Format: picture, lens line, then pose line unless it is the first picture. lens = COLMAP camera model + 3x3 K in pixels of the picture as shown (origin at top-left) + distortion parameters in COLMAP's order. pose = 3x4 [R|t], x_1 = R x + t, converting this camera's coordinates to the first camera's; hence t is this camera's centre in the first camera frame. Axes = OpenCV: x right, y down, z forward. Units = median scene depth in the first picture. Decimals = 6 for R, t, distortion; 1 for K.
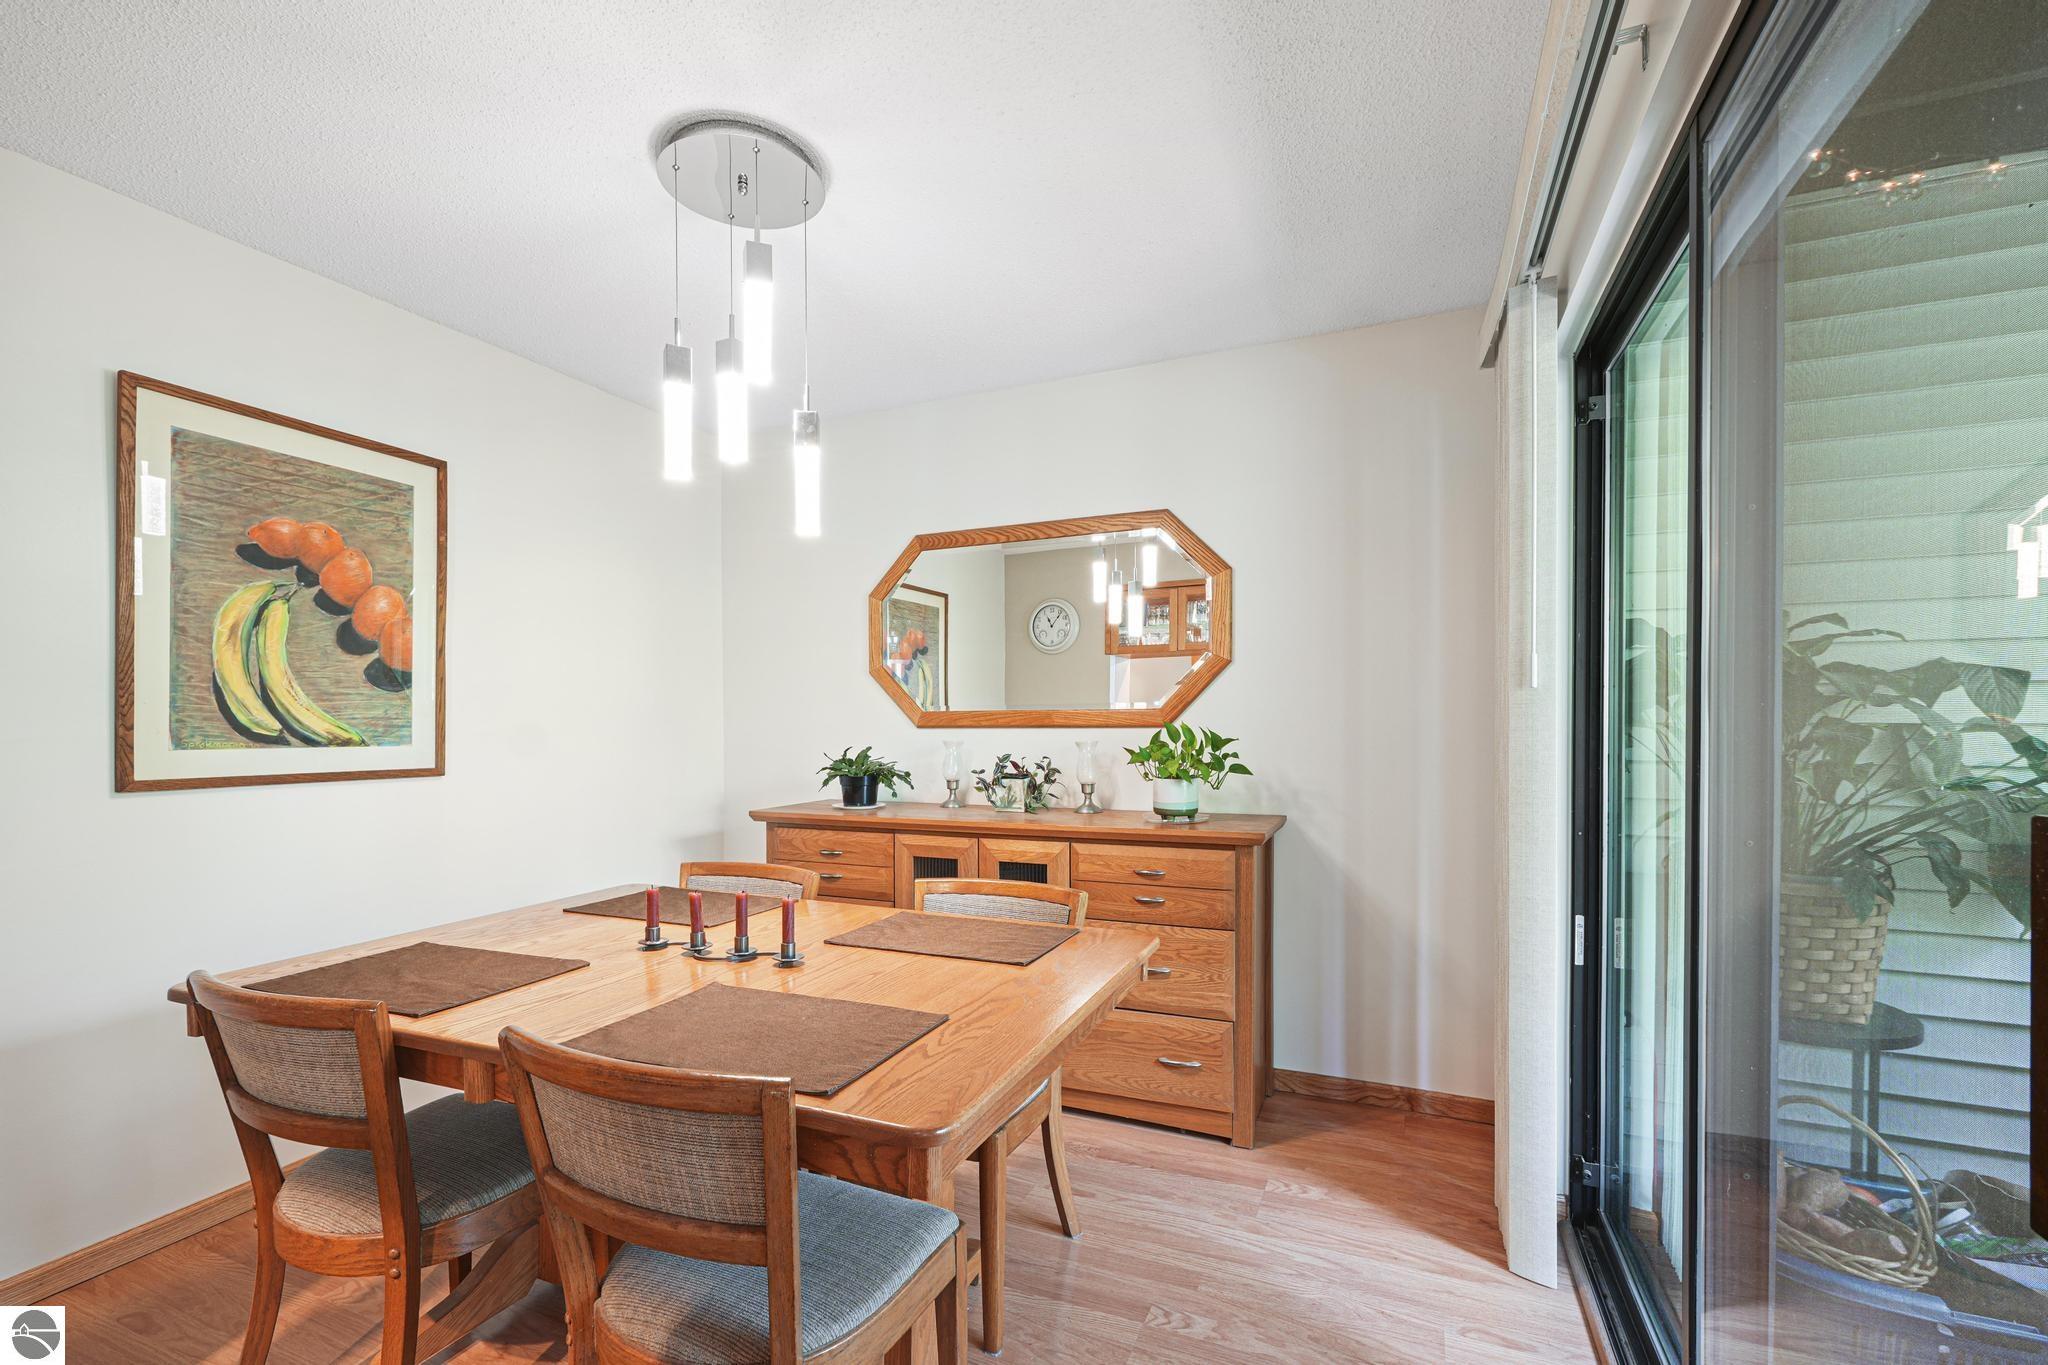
lens RADIAL K [[871.7, 0, 1018.1], [0, 871.7, 722.1], [0, 0, 1]] dist [-0.016081, 0.000075]
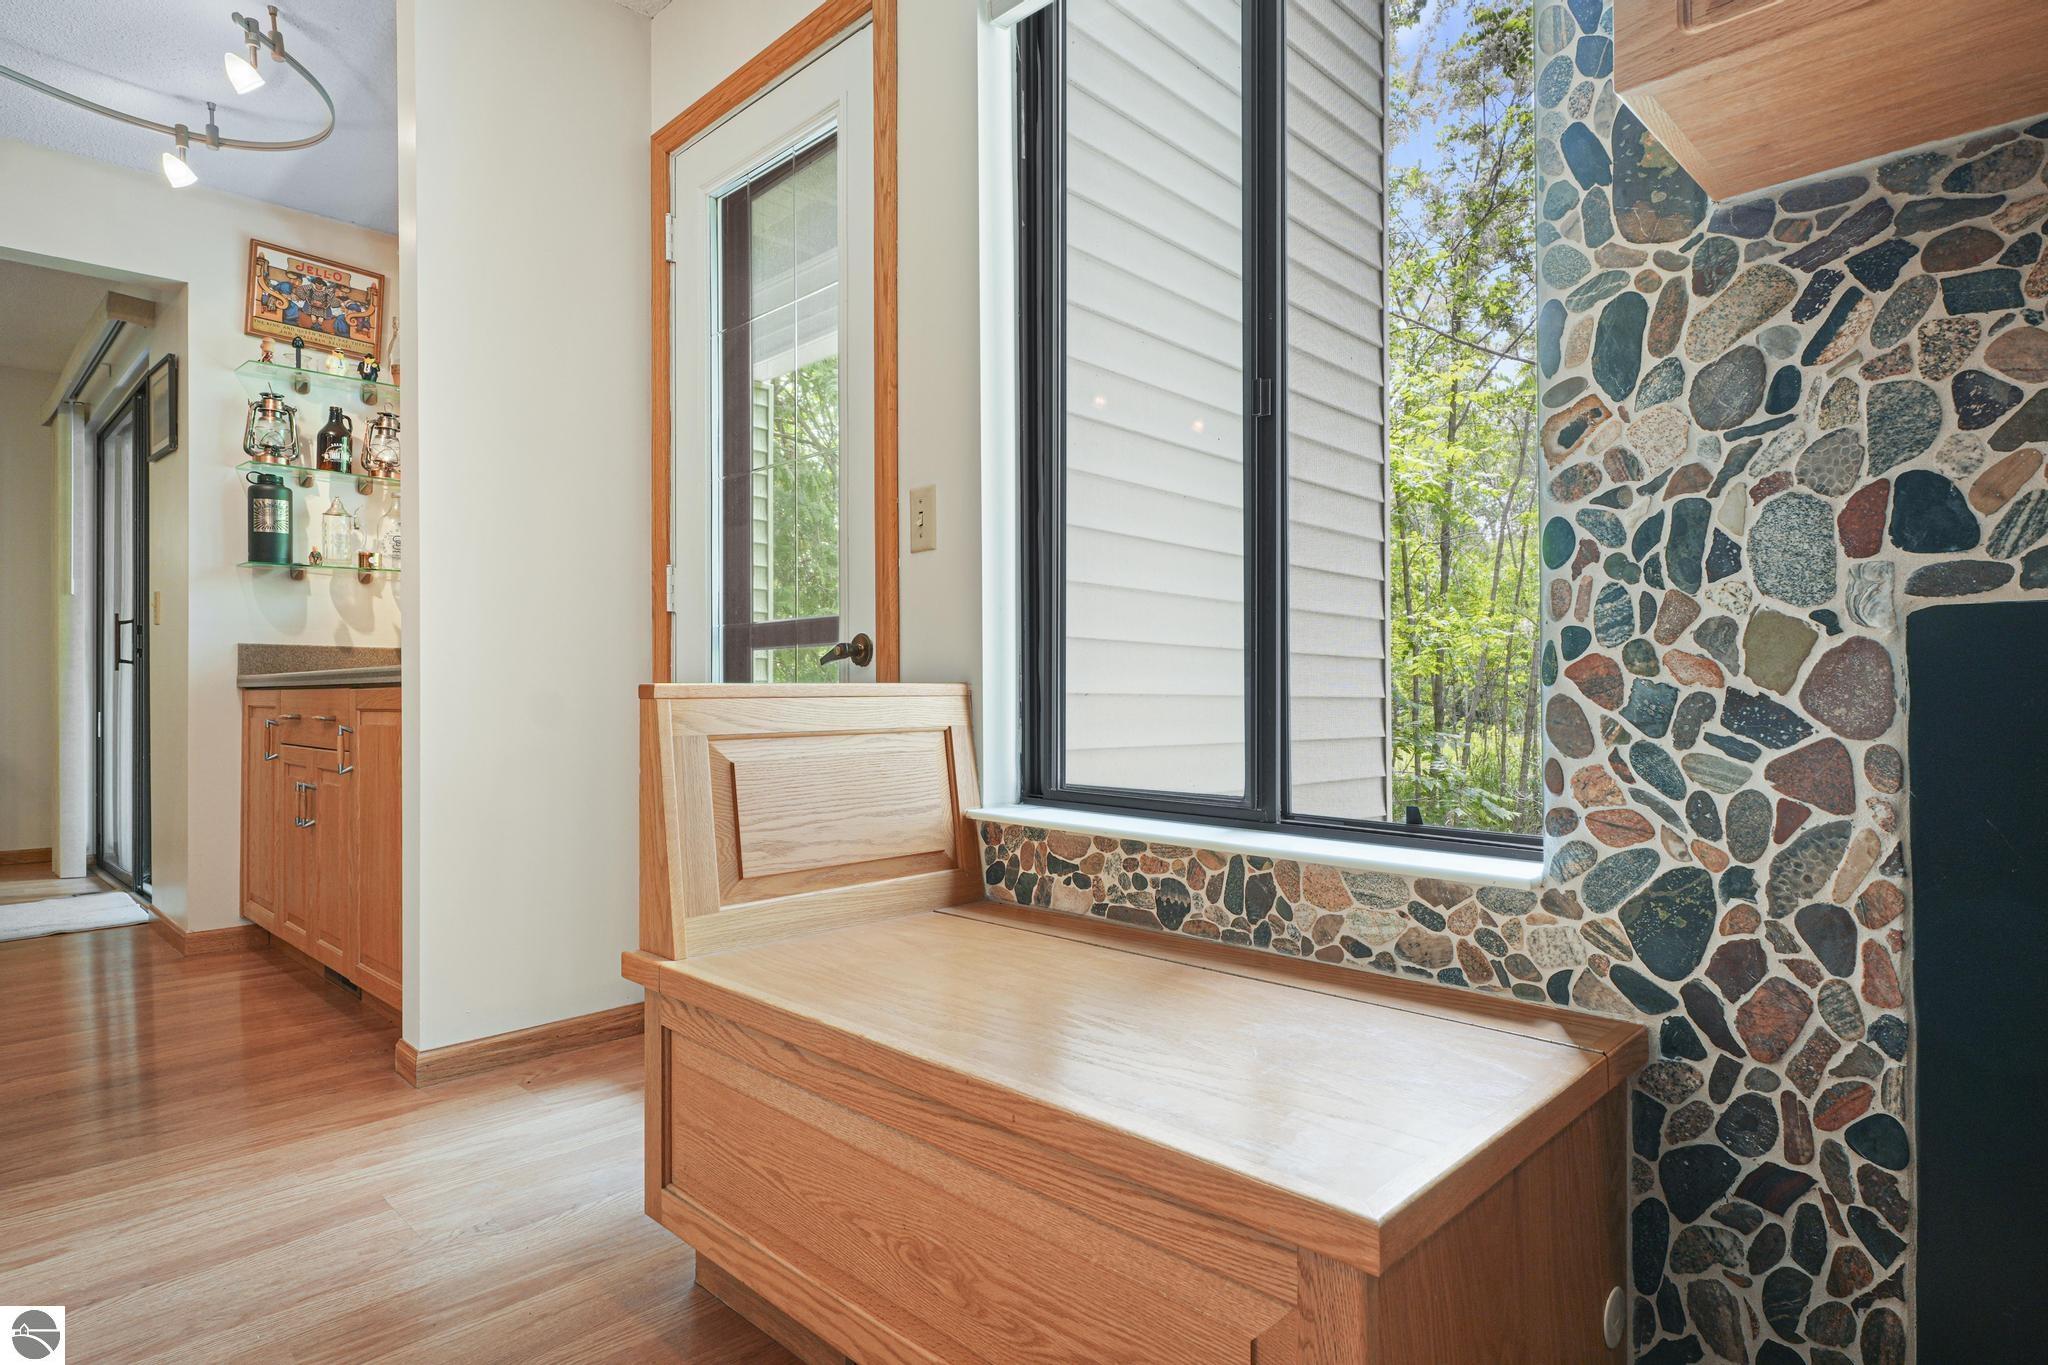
lens RADIAL K [[1105.3, 0, 1024.0], [0, 1105.3, 682.5], [0, 0, 1]] dist [0.001525, -0.000492]
pose [[0.348720, 0.008881, 0.937185, -0.823406], [0.007978, 0.999891, -0.012444, 0.165872], [-0.937193, 0.011816, 0.348611, -1.553943]]
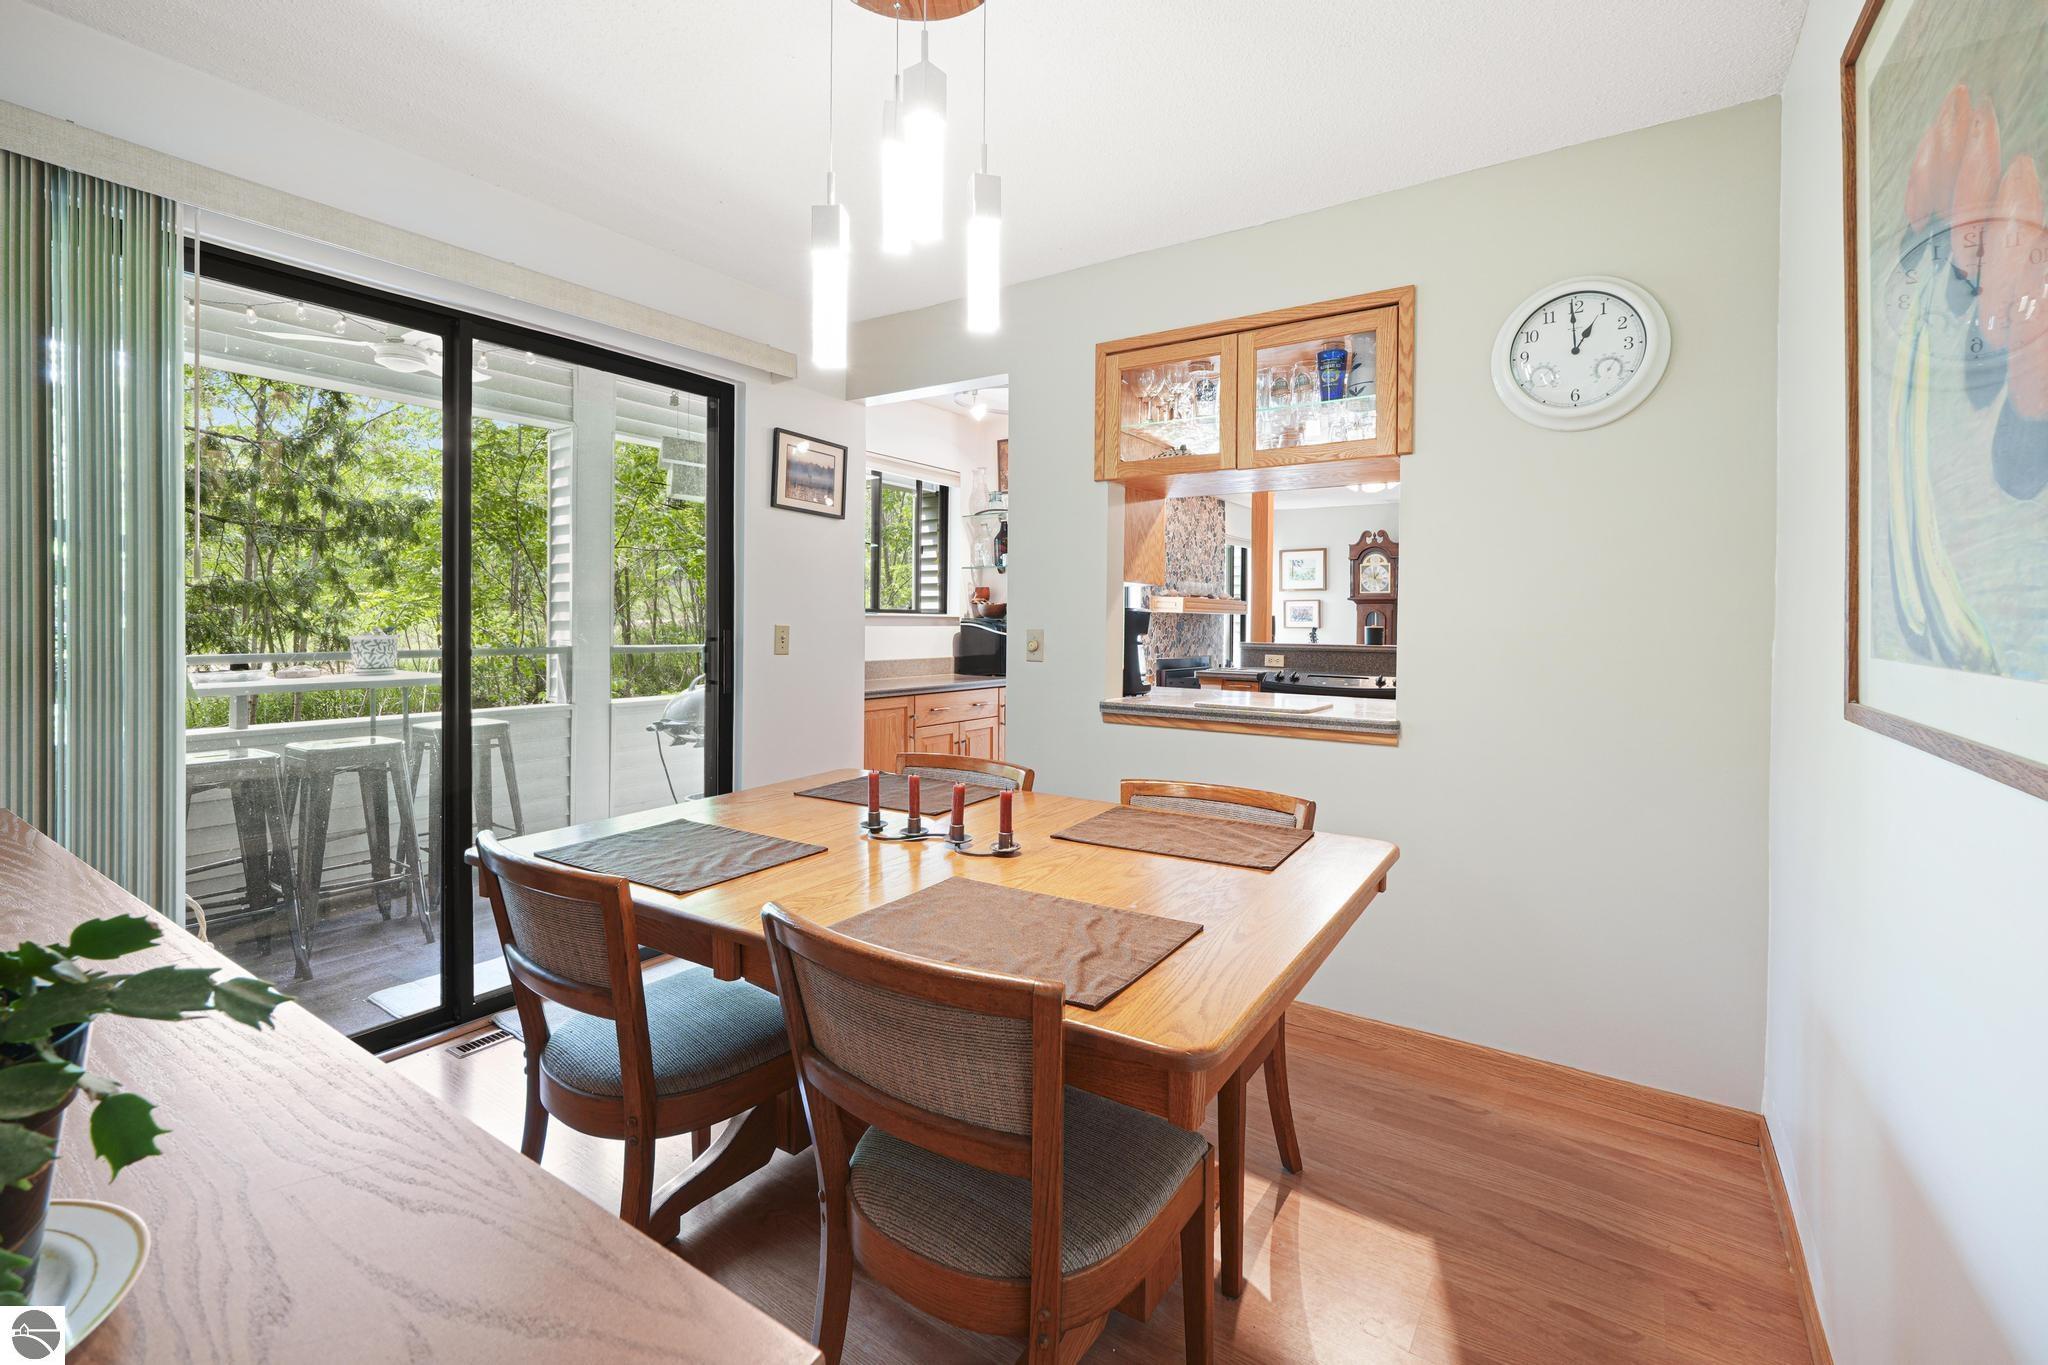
lens RADIAL K [[889.3, 0, 1027.1], [0, 889.3, 639.3], [0, 0, 1]] dist [0.000637, 0.000207]
pose [[-0.985324, -0.005478, 0.170605, -0.425317], [-0.002089, 0.999797, 0.020036, 0.007606], [-0.170680, 0.019386, -0.985136, 1.373313]]
